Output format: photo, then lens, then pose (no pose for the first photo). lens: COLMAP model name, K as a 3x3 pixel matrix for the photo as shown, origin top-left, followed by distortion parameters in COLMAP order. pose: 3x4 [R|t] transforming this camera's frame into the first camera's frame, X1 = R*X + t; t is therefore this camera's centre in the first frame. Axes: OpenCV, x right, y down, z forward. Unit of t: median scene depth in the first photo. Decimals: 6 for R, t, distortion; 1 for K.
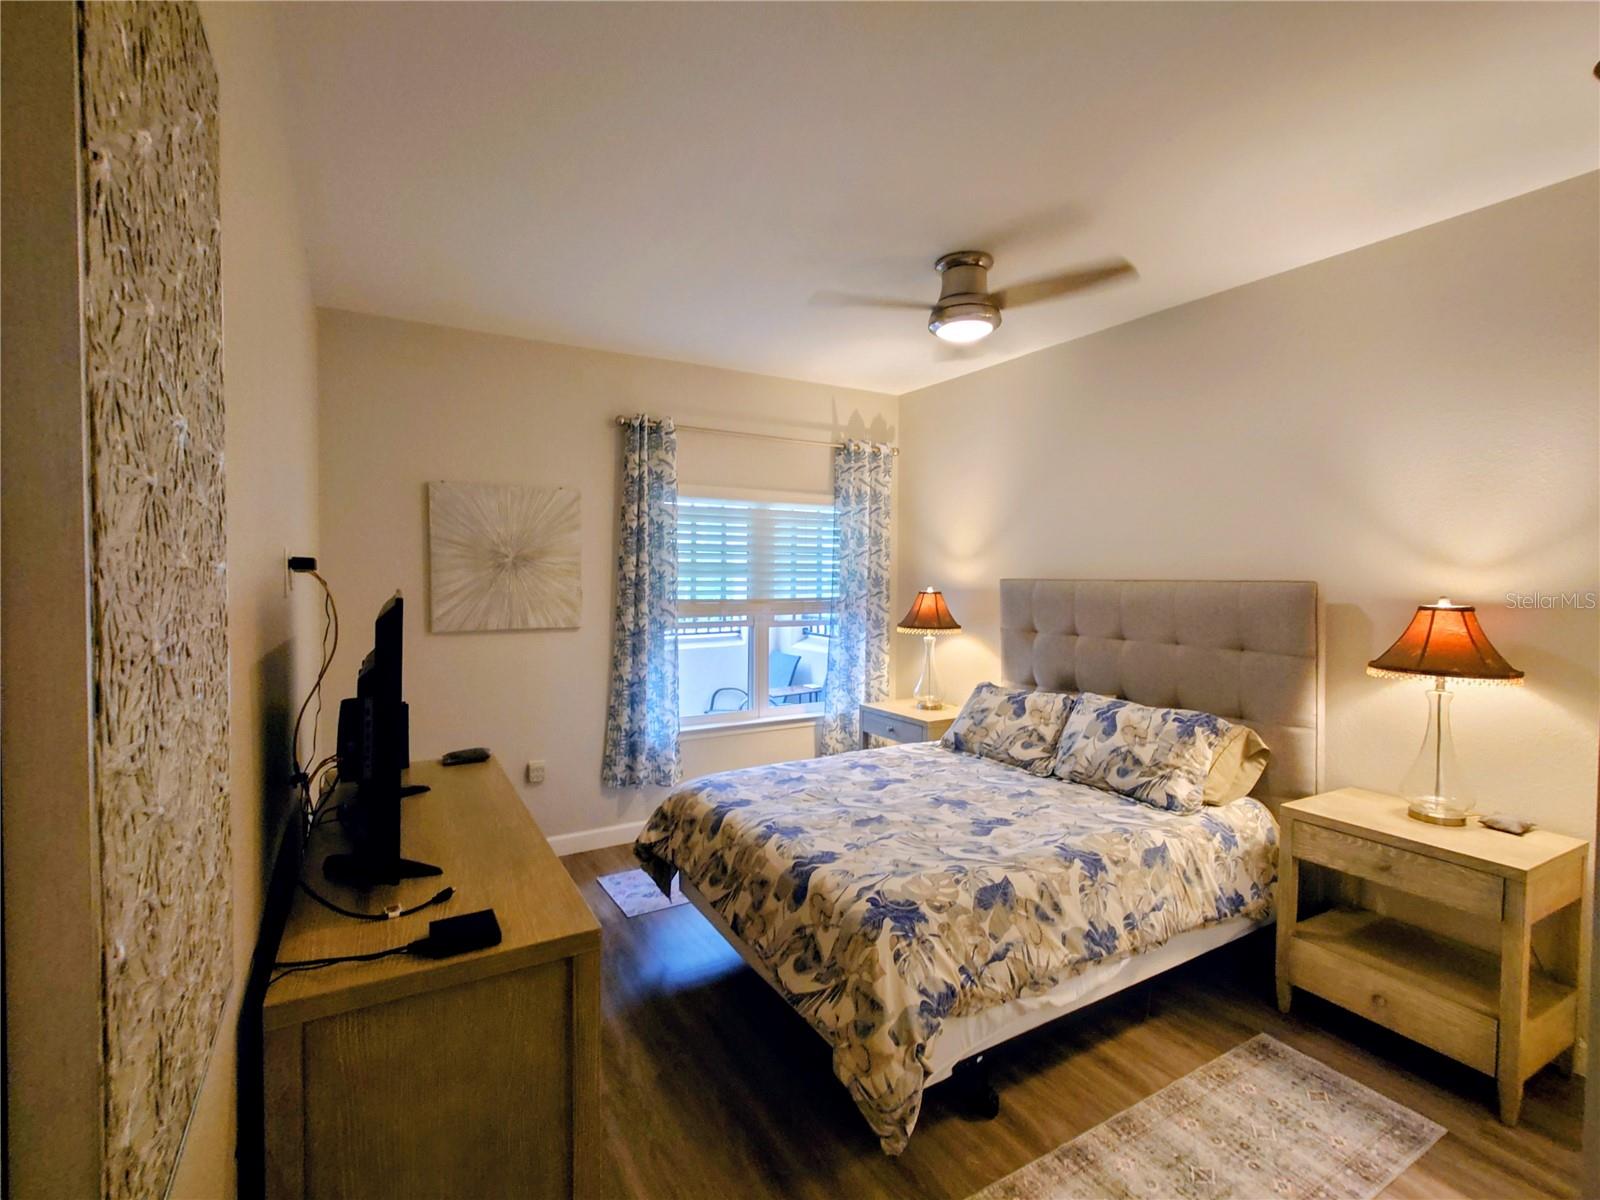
lens RADIAL K [[717.3, 0, 804.7], [0, 717.3, 598.1], [0, 0, 1]] dist [-0.000900, -0.000087]
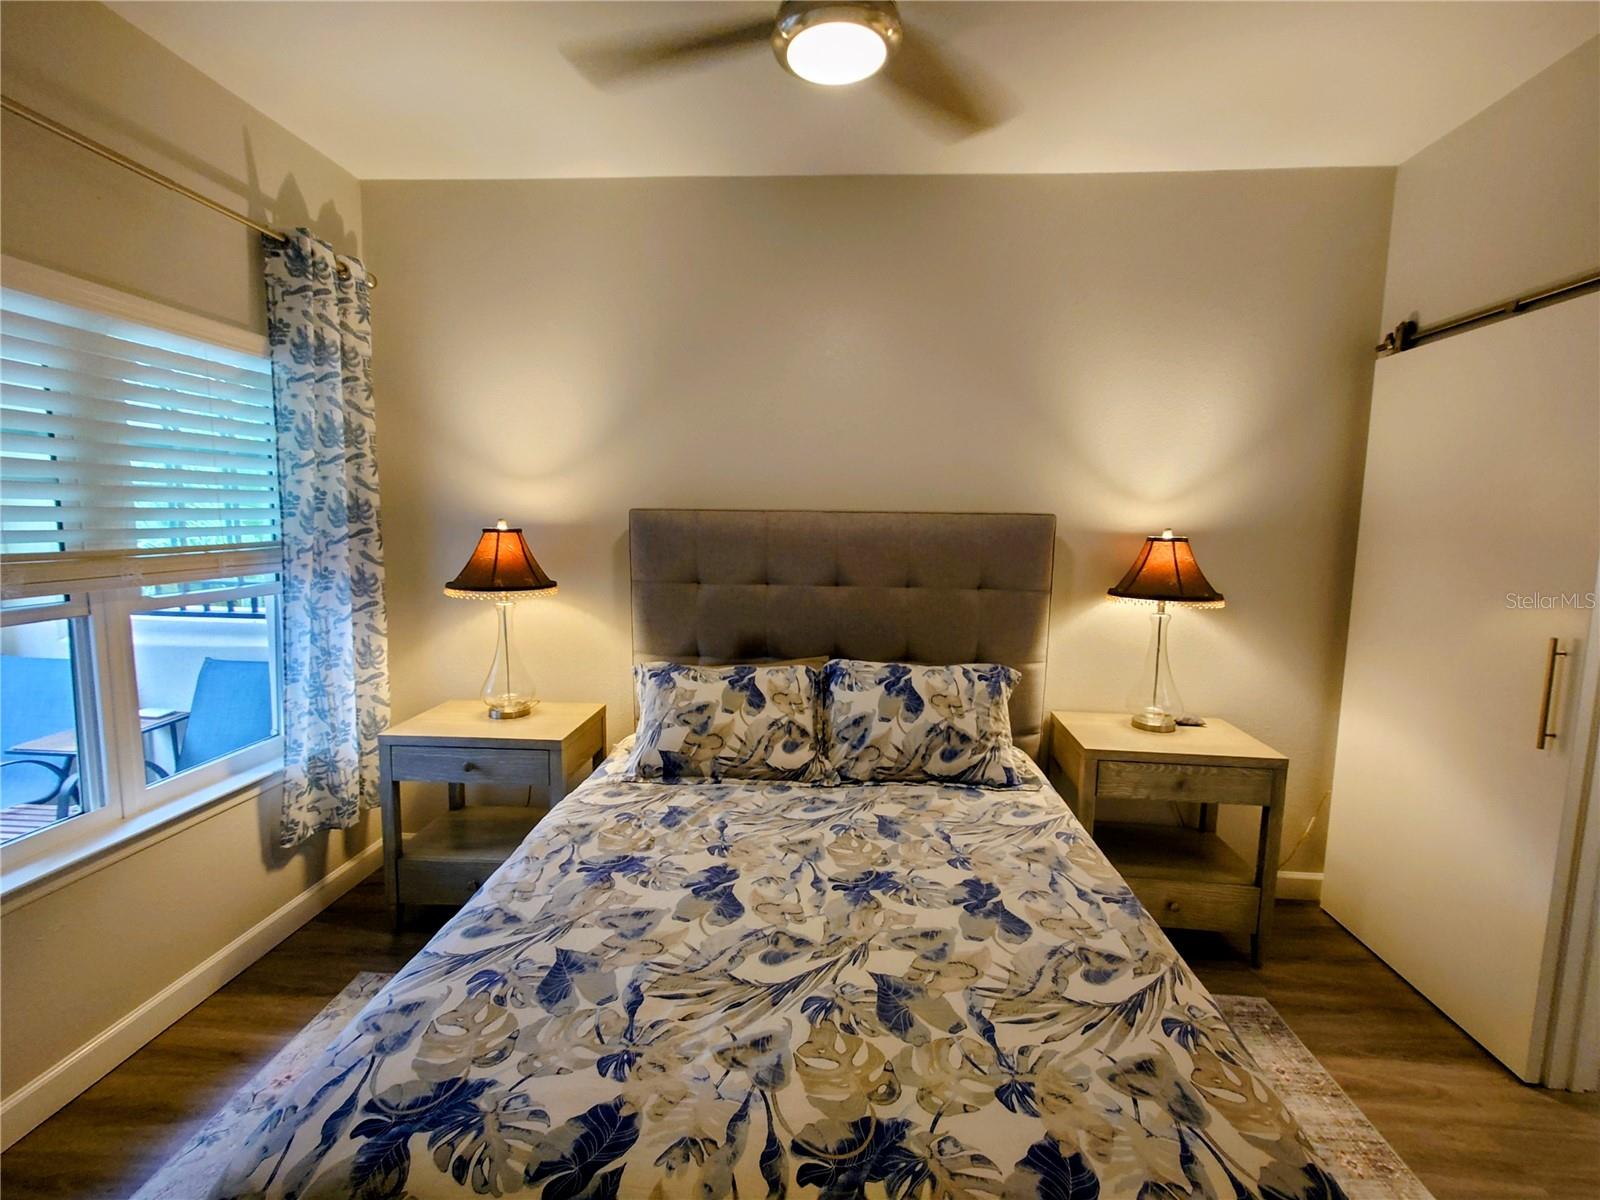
lens RADIAL K [[717.3, 0, 804.7], [0, 717.3, 598.1], [0, 0, 1]] dist [-0.000900, -0.000087]
pose [[0.580056, -0.092875, 0.809265, -0.255363], [0.015456, 0.994555, 0.103061, -0.013055], [-0.814430, -0.047273, 0.578333, 0.628197]]
